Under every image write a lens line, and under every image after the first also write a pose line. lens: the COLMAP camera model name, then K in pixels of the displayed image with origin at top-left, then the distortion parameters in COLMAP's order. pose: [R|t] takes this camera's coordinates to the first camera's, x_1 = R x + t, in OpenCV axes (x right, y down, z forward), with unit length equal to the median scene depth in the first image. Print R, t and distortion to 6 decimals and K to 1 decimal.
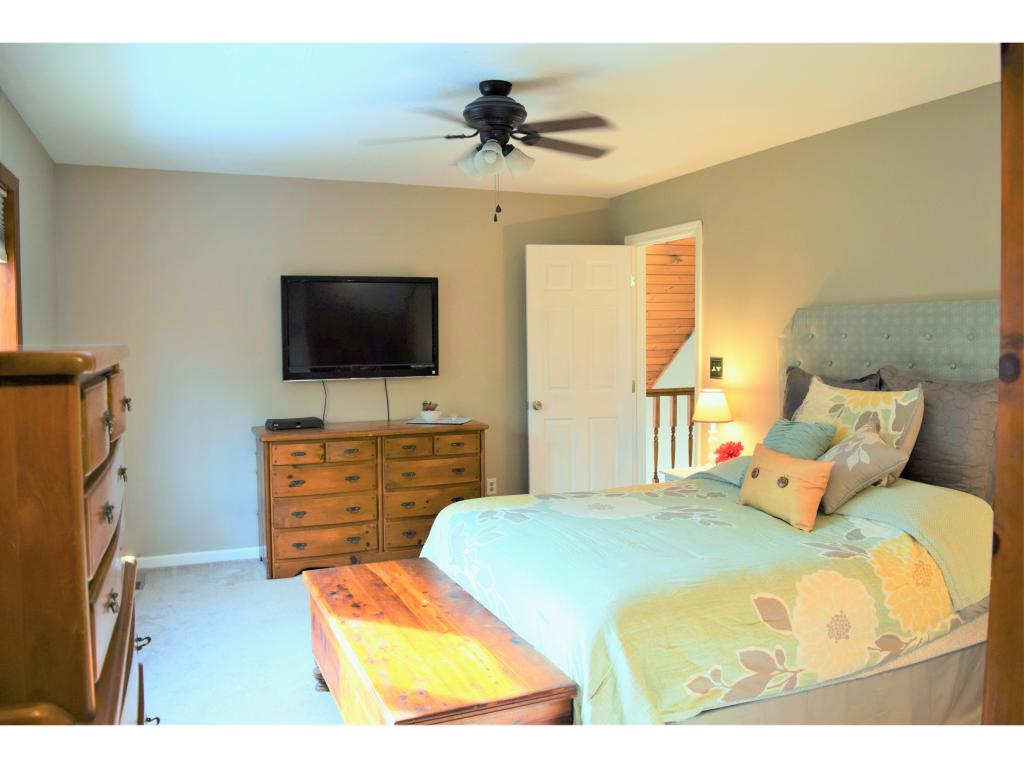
lens RADIAL K [[807.9, 0, 513.1], [0, 807.9, 382.7], [0, 0, 1]] dist [-0.089055, -0.000751]
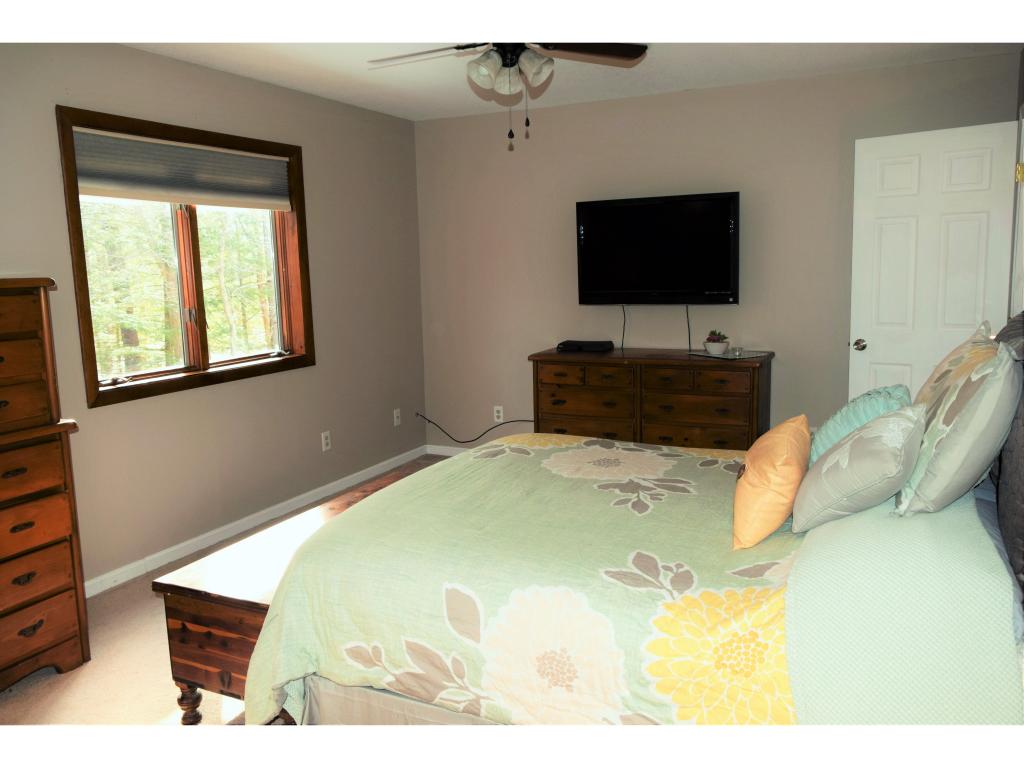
lens RADIAL K [[797.9, 0, 512.0], [0, 797.9, 384.0], [0, 0, 1]] dist [-0.000473, 0.000052]
pose [[0.650961, 0.102681, -0.752135, 0.459085], [-0.024667, 0.993147, 0.114235, -0.016653], [0.758711, -0.055810, 0.649033, 0.255257]]
